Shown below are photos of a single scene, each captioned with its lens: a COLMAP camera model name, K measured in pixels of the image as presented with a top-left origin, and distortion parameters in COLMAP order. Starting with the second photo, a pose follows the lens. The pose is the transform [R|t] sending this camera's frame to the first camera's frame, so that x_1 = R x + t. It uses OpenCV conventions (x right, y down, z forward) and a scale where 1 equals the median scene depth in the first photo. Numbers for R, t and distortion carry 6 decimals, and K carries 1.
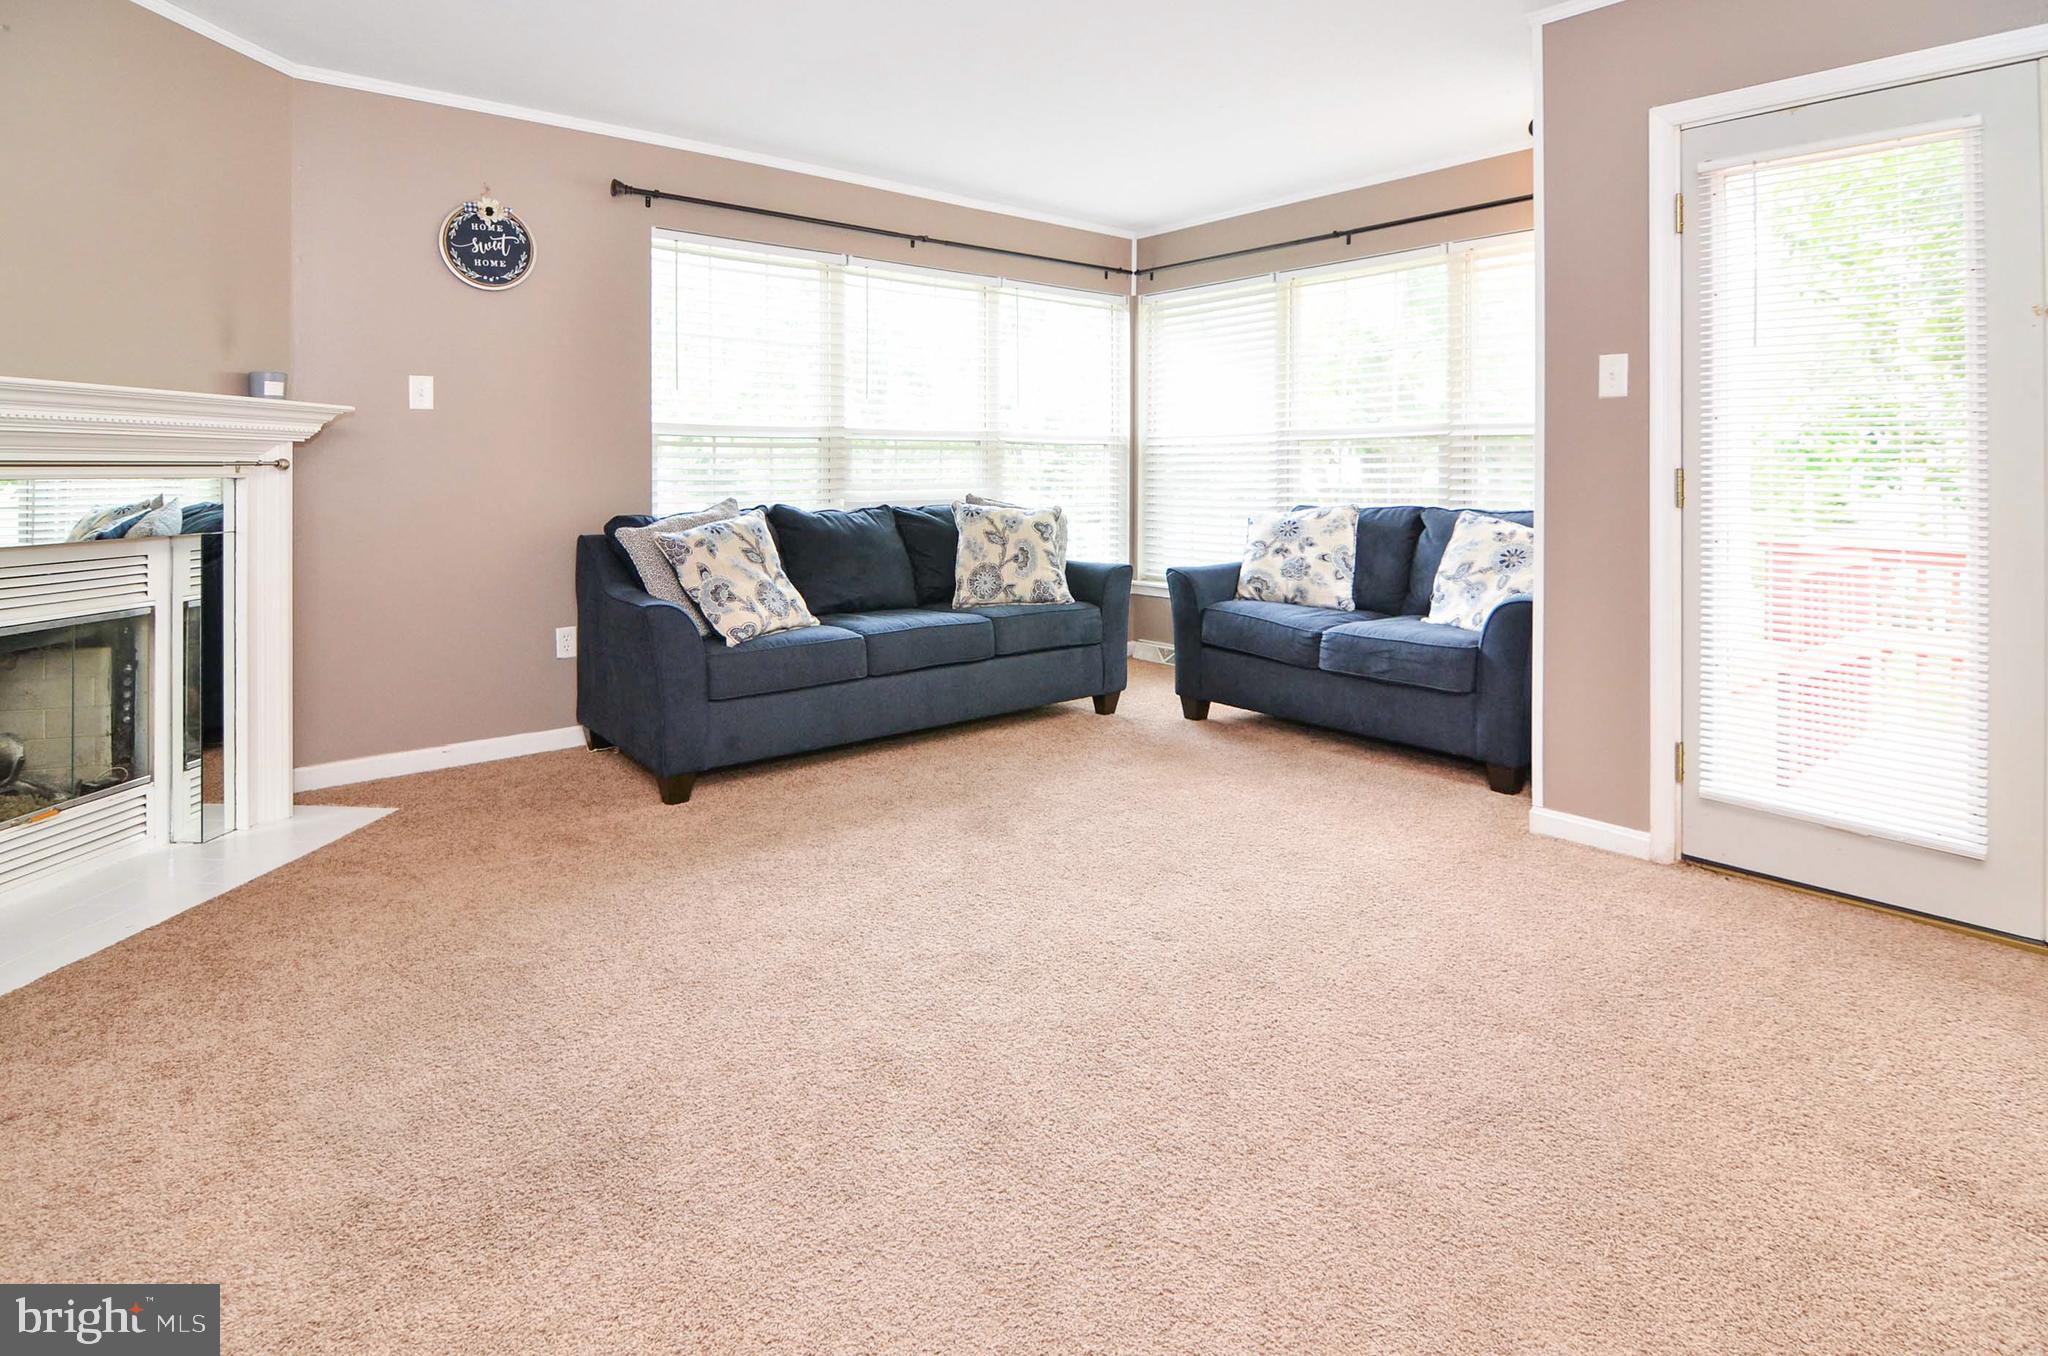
lens RADIAL K [[1036.5, 0, 1024.0], [0, 1036.5, 678.0], [0, 0, 1]] dist [-0.002830, -0.015425]
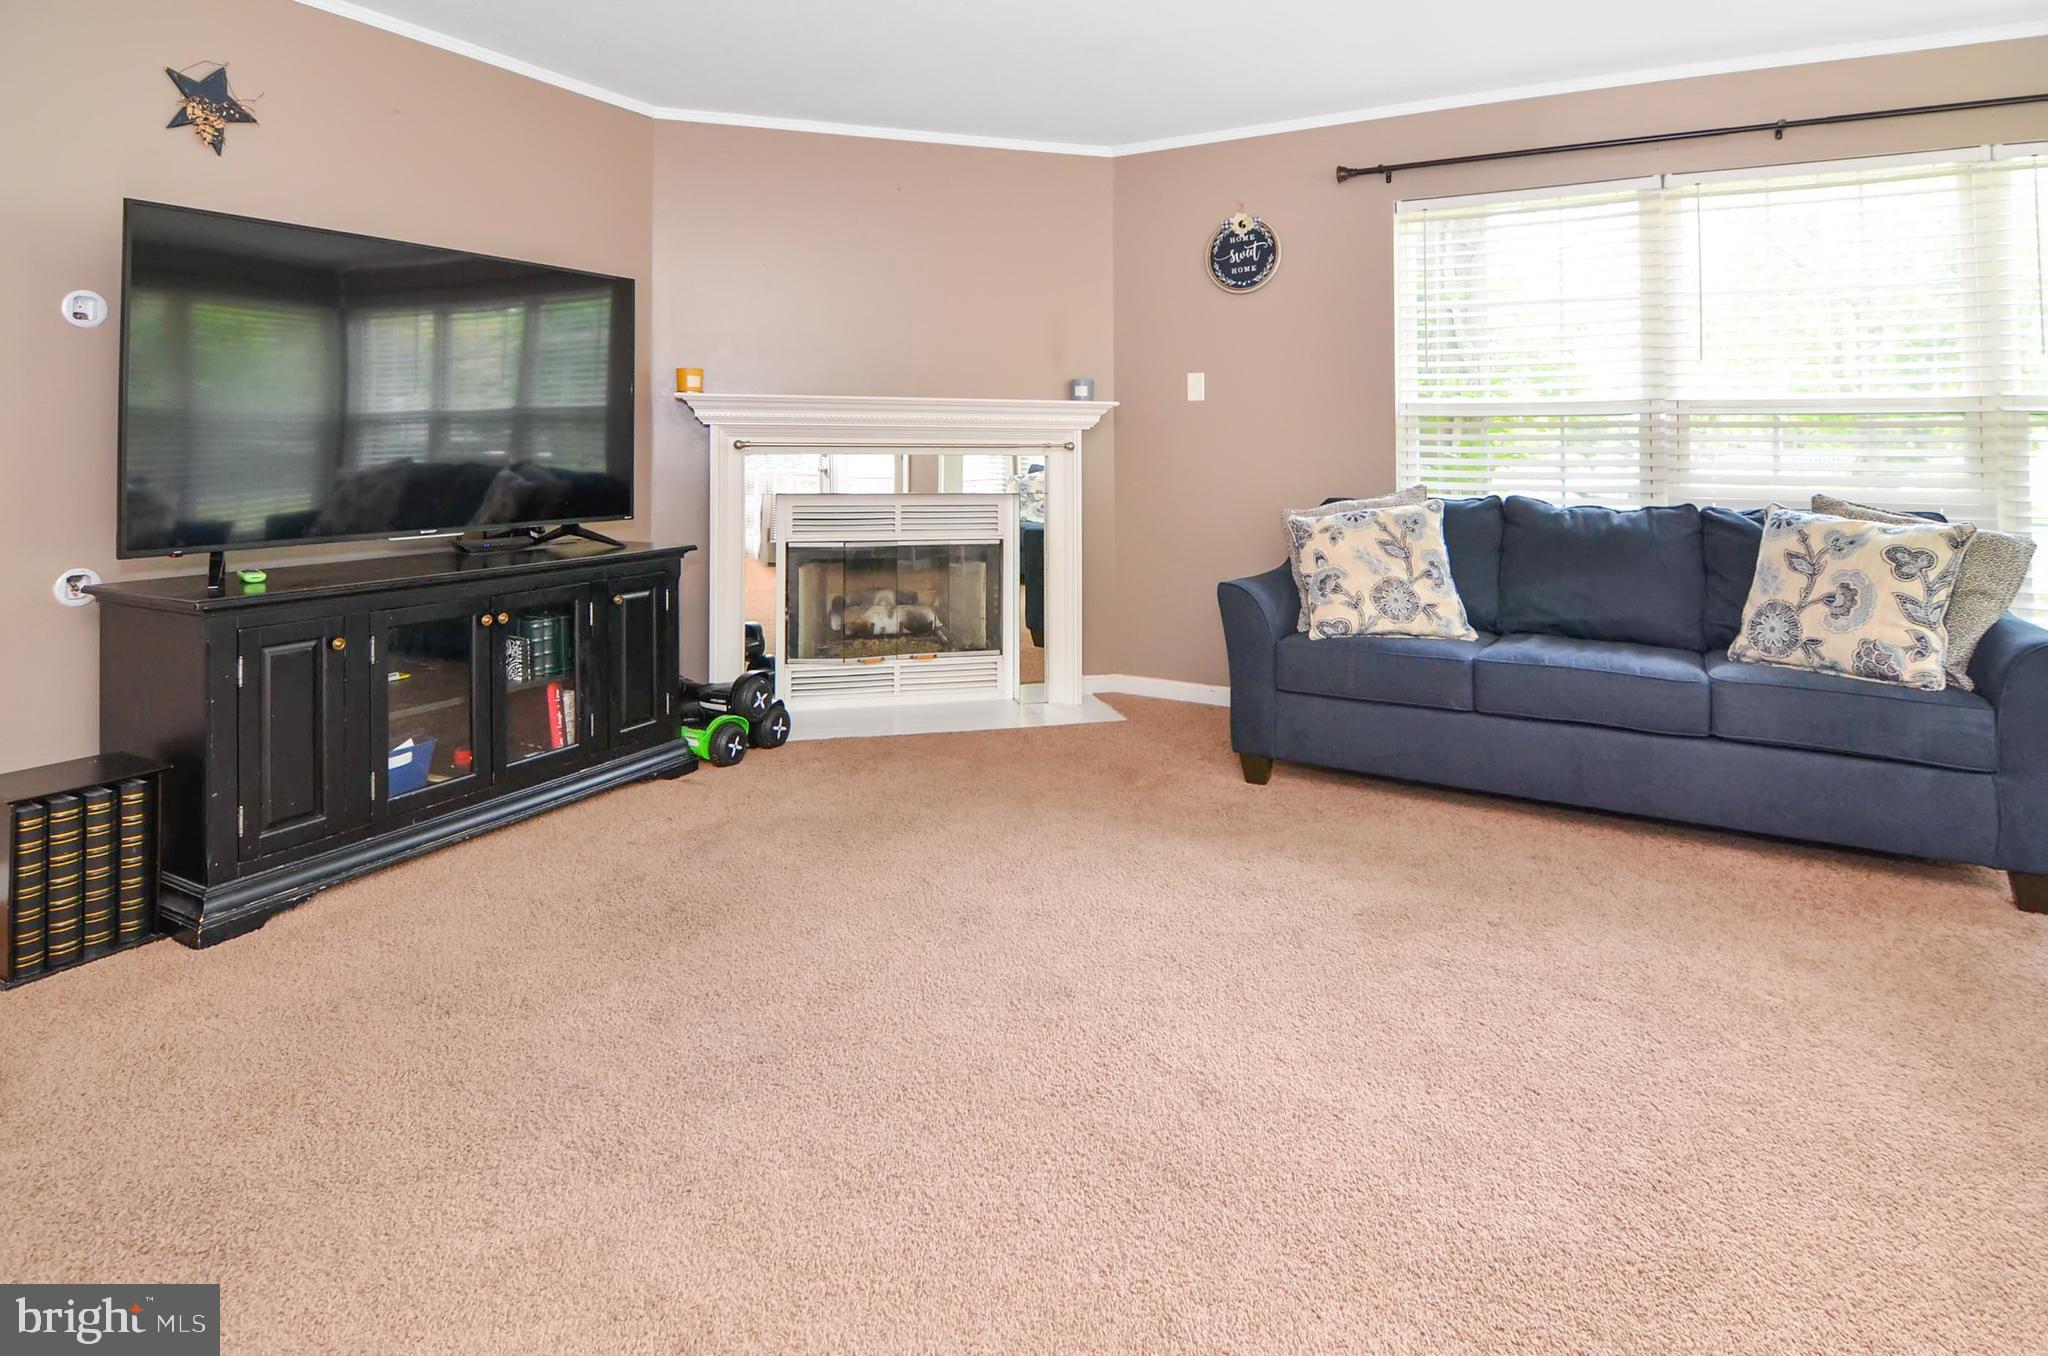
lens RADIAL K [[1011.3, 0, 1020.4], [0, 1011.3, 615.8], [0, 0, 1]] dist [-0.002227, -0.014337]
pose [[0.356777, 0.155465, -0.921163, 0.450432], [-0.189286, 0.977632, 0.091682, -0.082640], [0.914812, 0.141653, 0.378224, 0.392498]]
